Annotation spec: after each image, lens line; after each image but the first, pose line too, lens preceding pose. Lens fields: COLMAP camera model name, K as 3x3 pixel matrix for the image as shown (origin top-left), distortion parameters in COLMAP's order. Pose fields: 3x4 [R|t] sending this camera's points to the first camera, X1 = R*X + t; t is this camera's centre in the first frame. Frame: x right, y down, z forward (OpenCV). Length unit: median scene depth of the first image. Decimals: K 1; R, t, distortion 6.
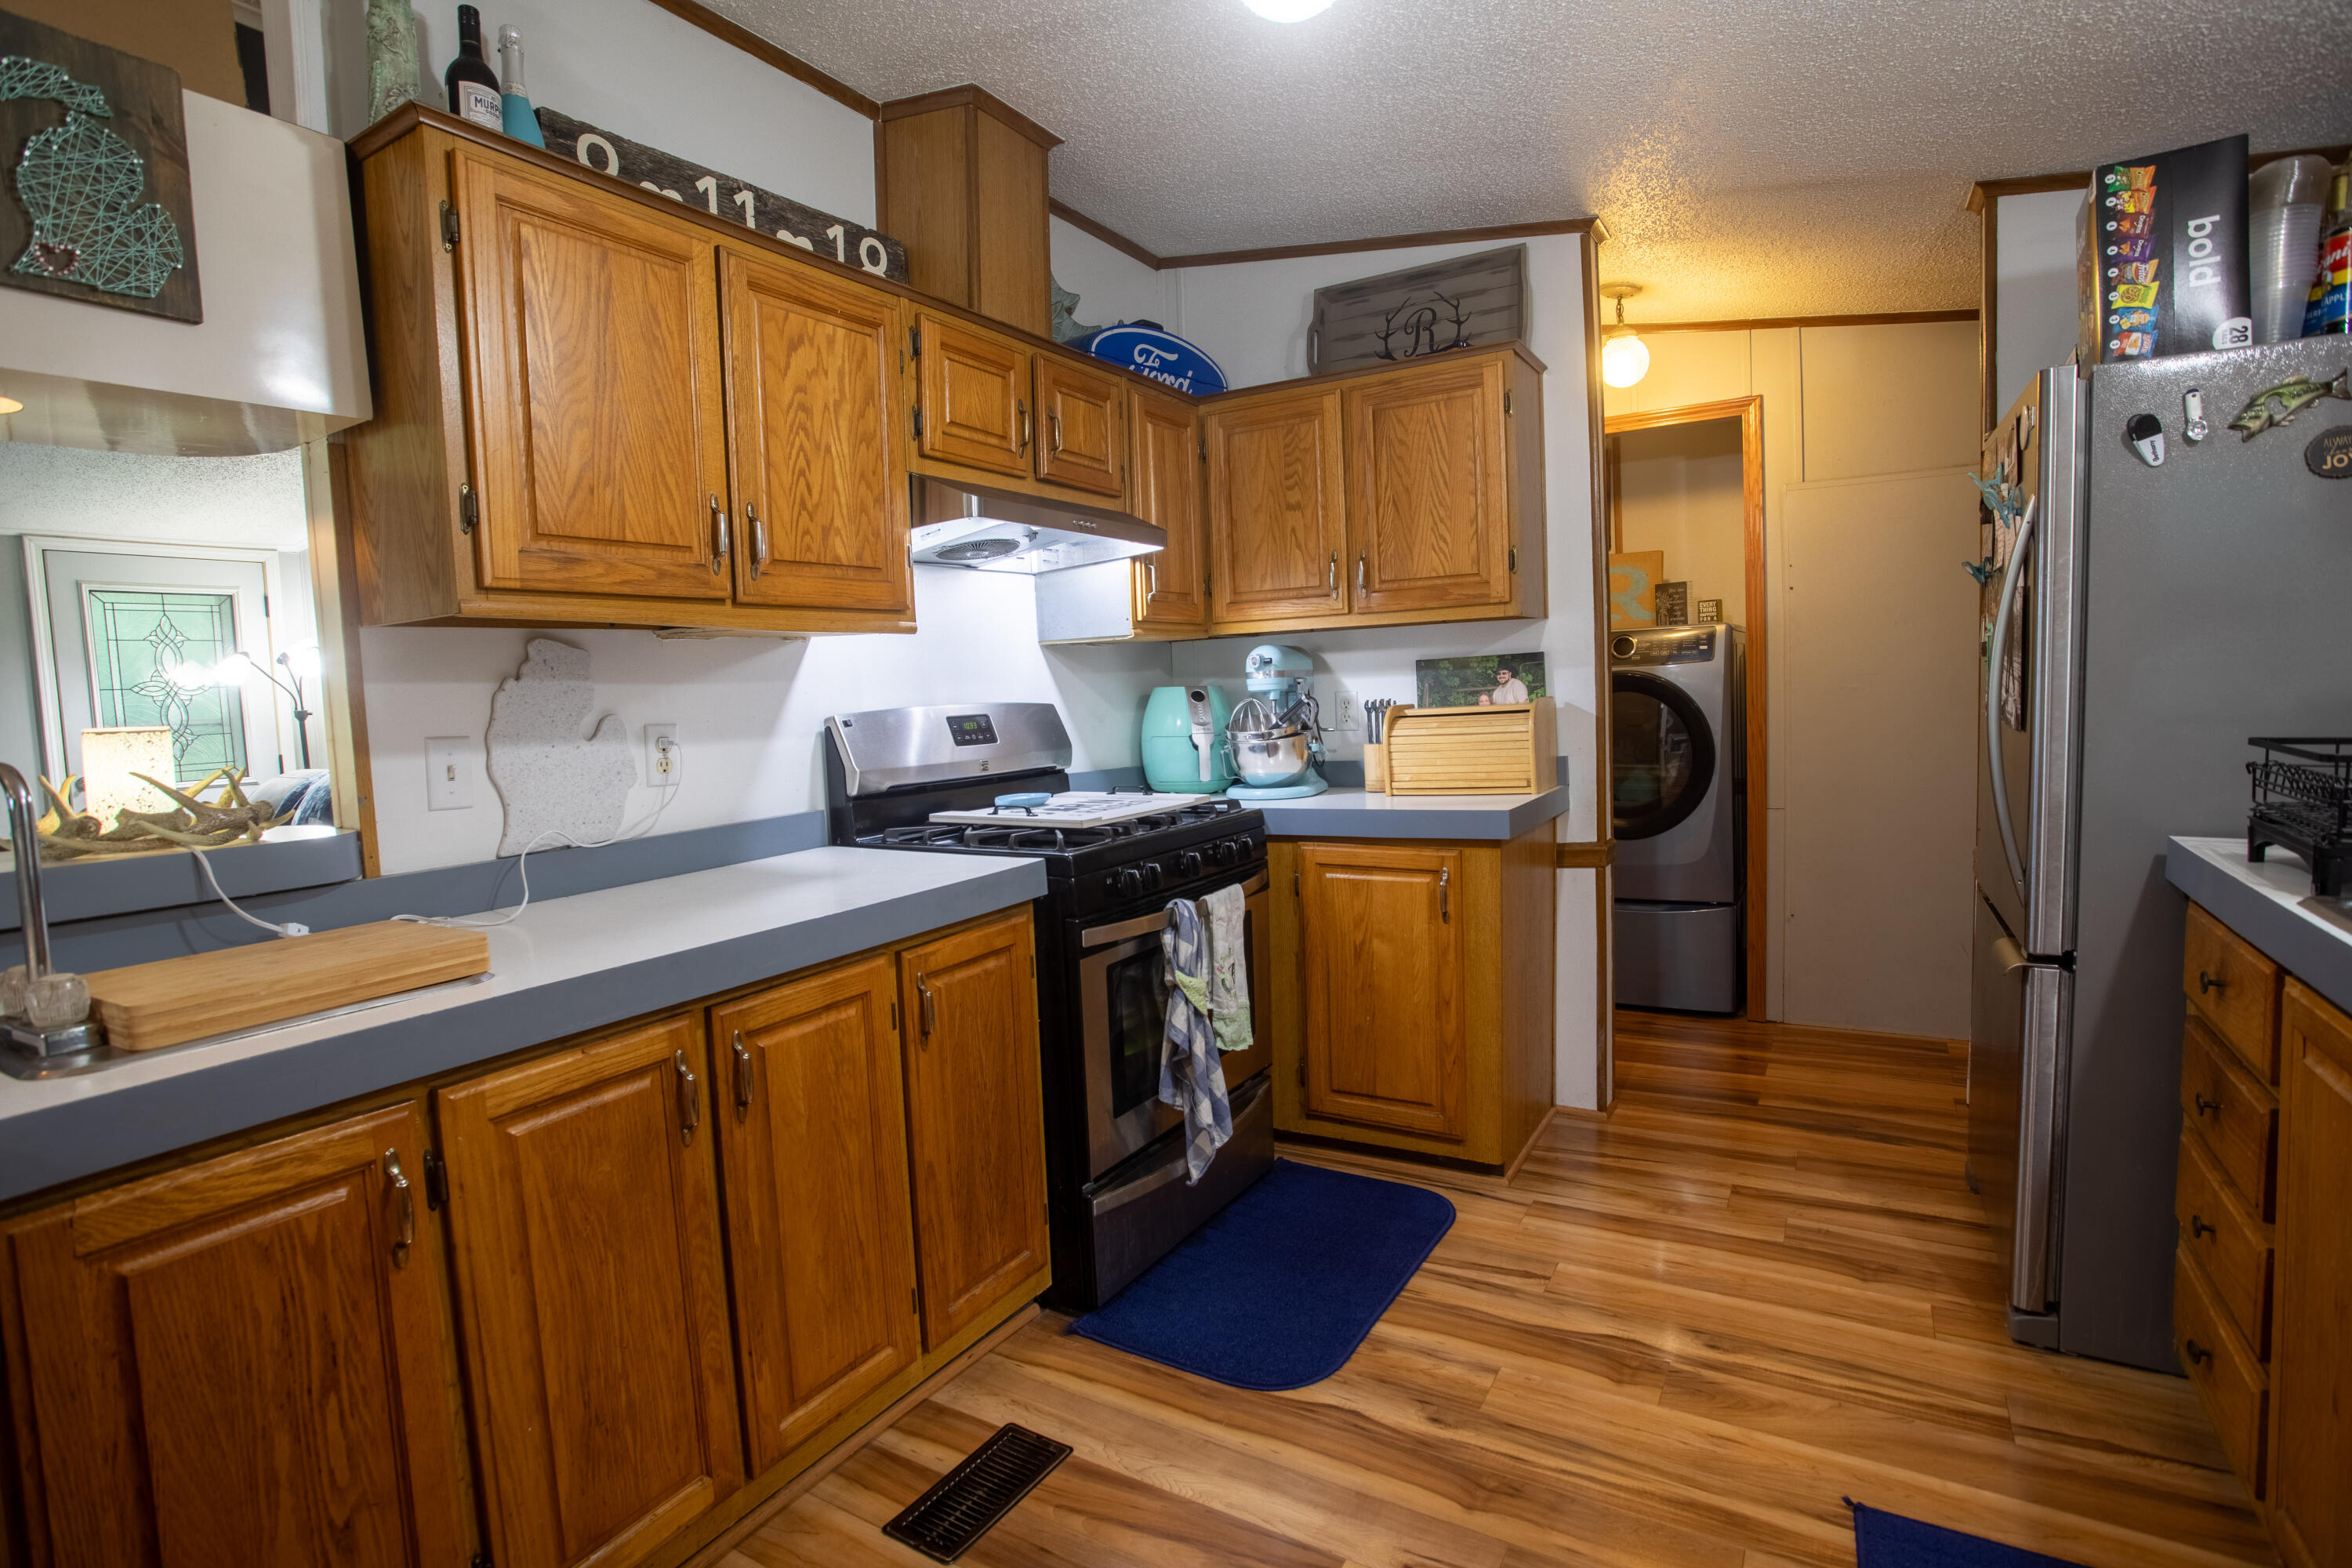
lens RADIAL K [[1144.5, 0, 1170.0], [0, 1144.5, 769.7], [0, 0, 1]] dist [-0.077328, 0.033751]
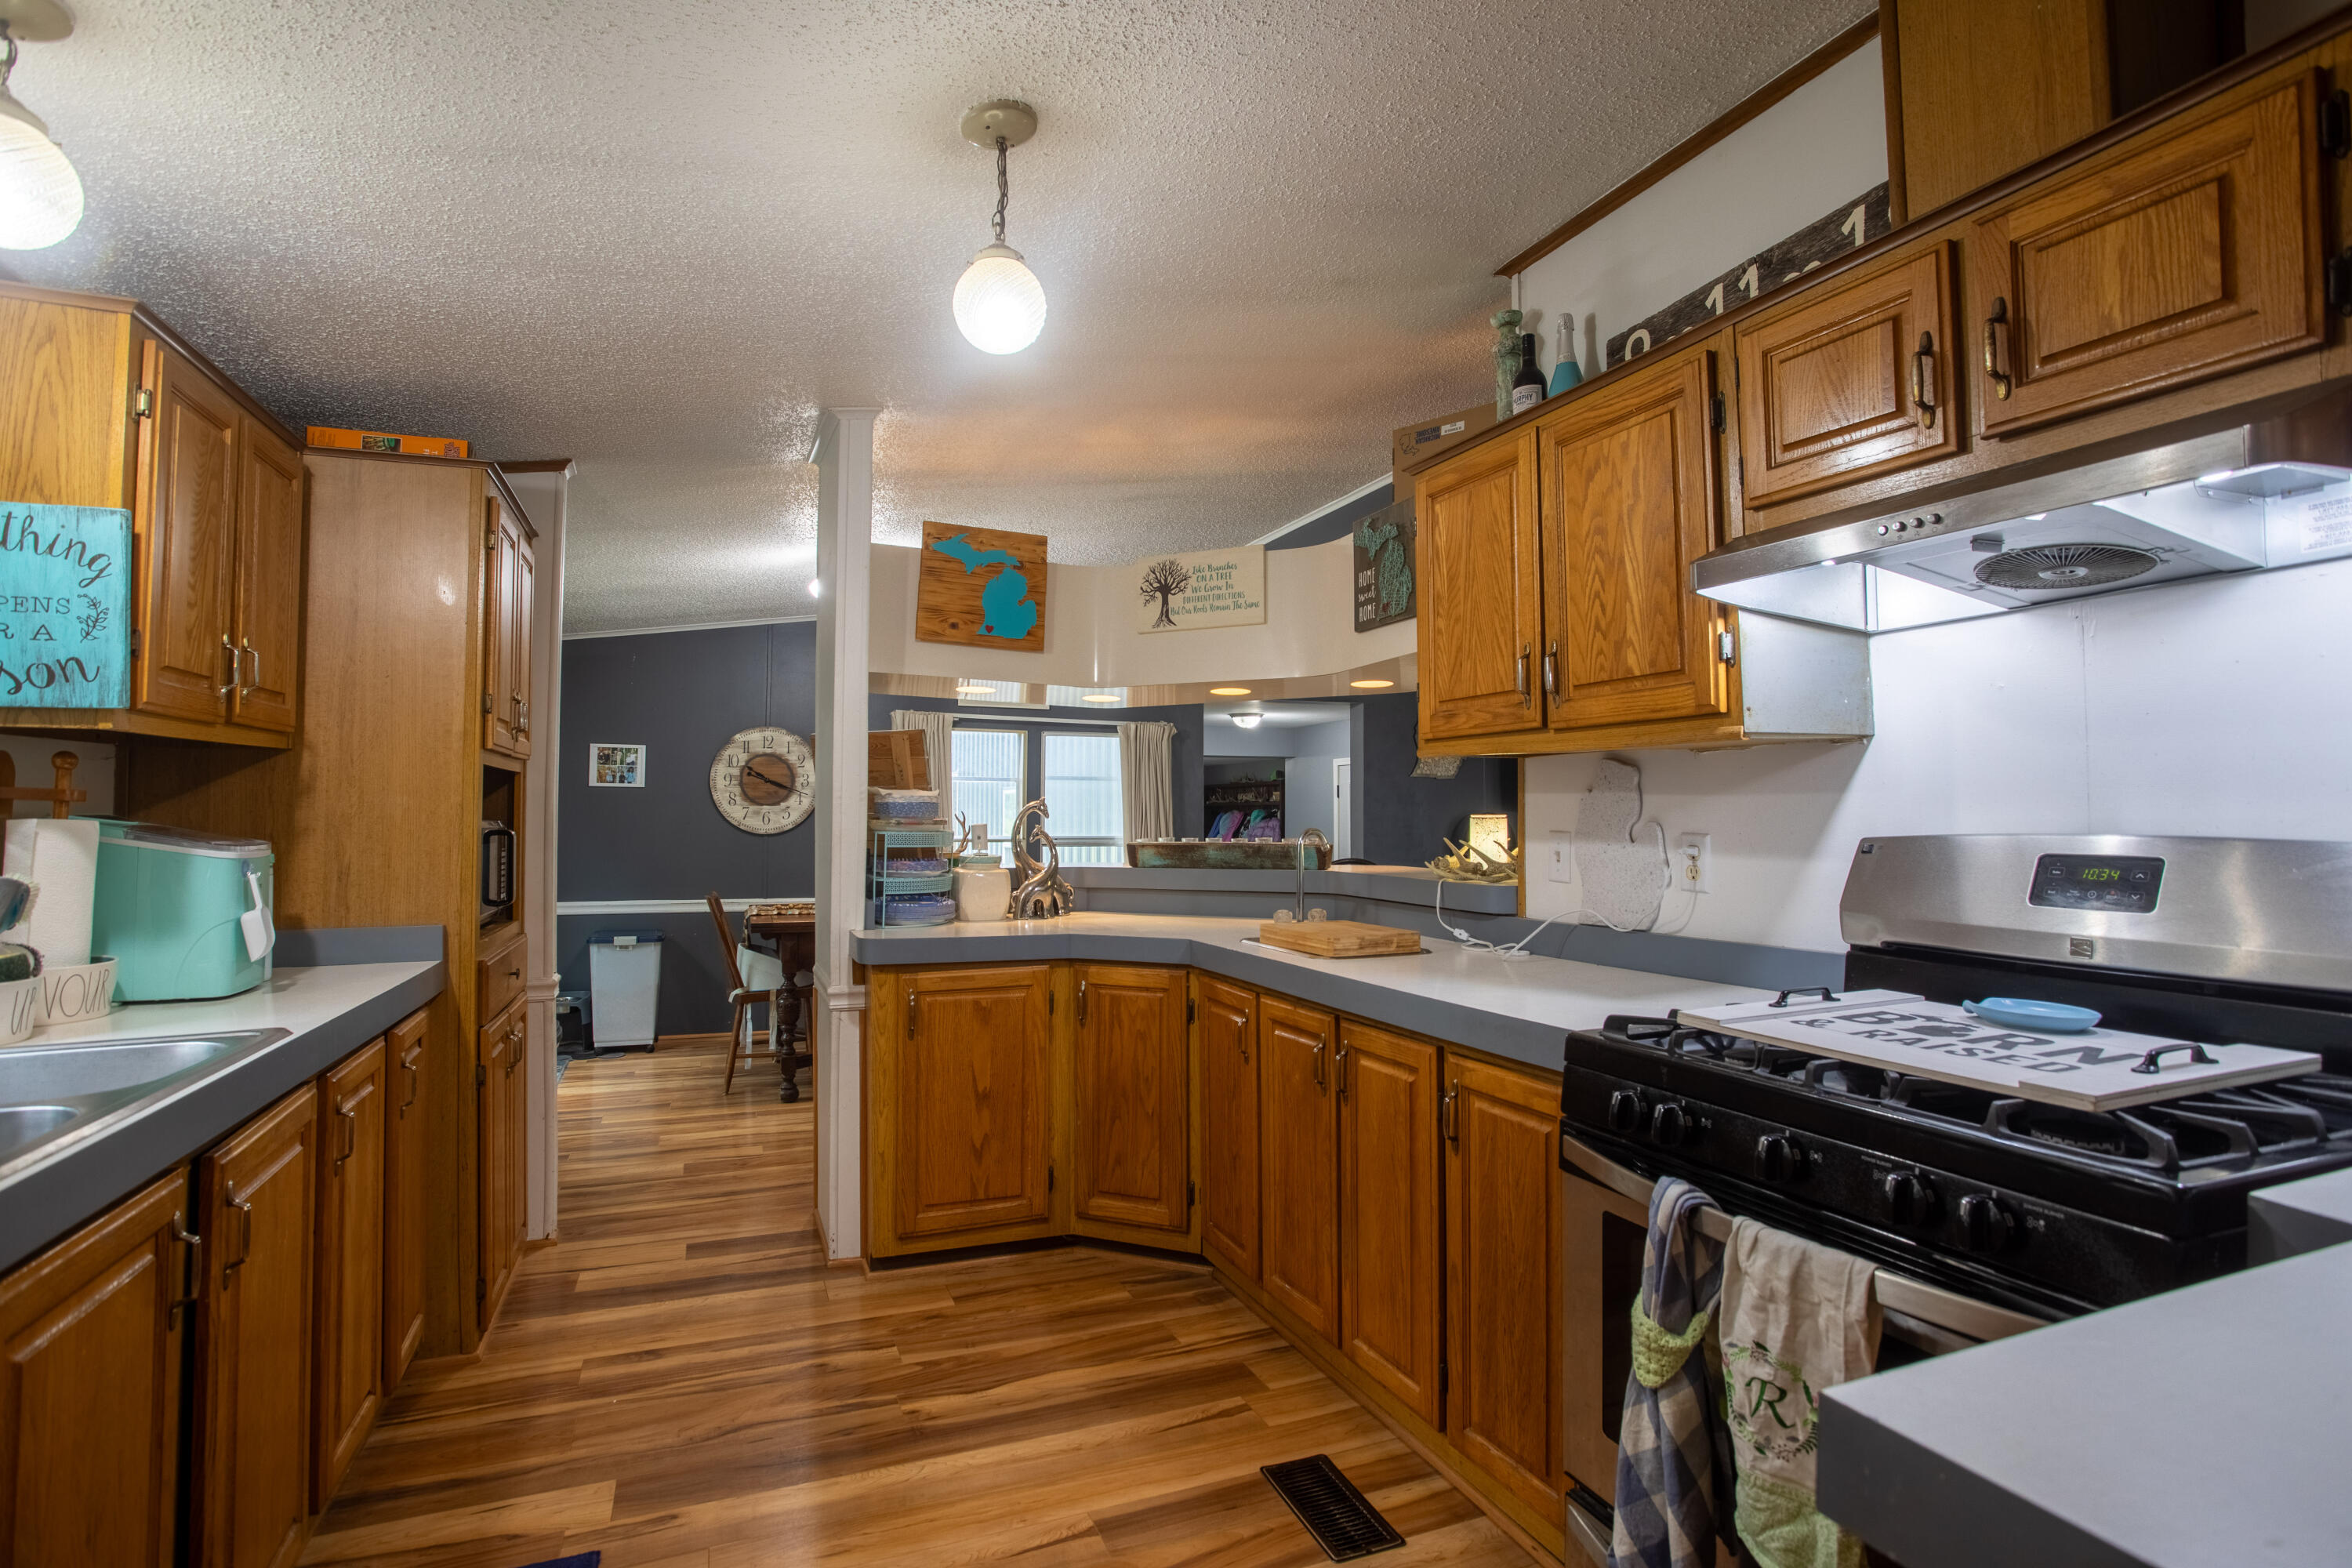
lens RADIAL K [[1144.5, 0, 1170.0], [0, 1144.5, 769.7], [0, 0, 1]] dist [-0.077328, 0.033751]
pose [[-0.596858, 0.009287, -0.802293, 0.722097], [-0.032461, 0.998835, 0.035711, -0.127827], [0.801690, 0.047357, -0.595861, 1.296215]]
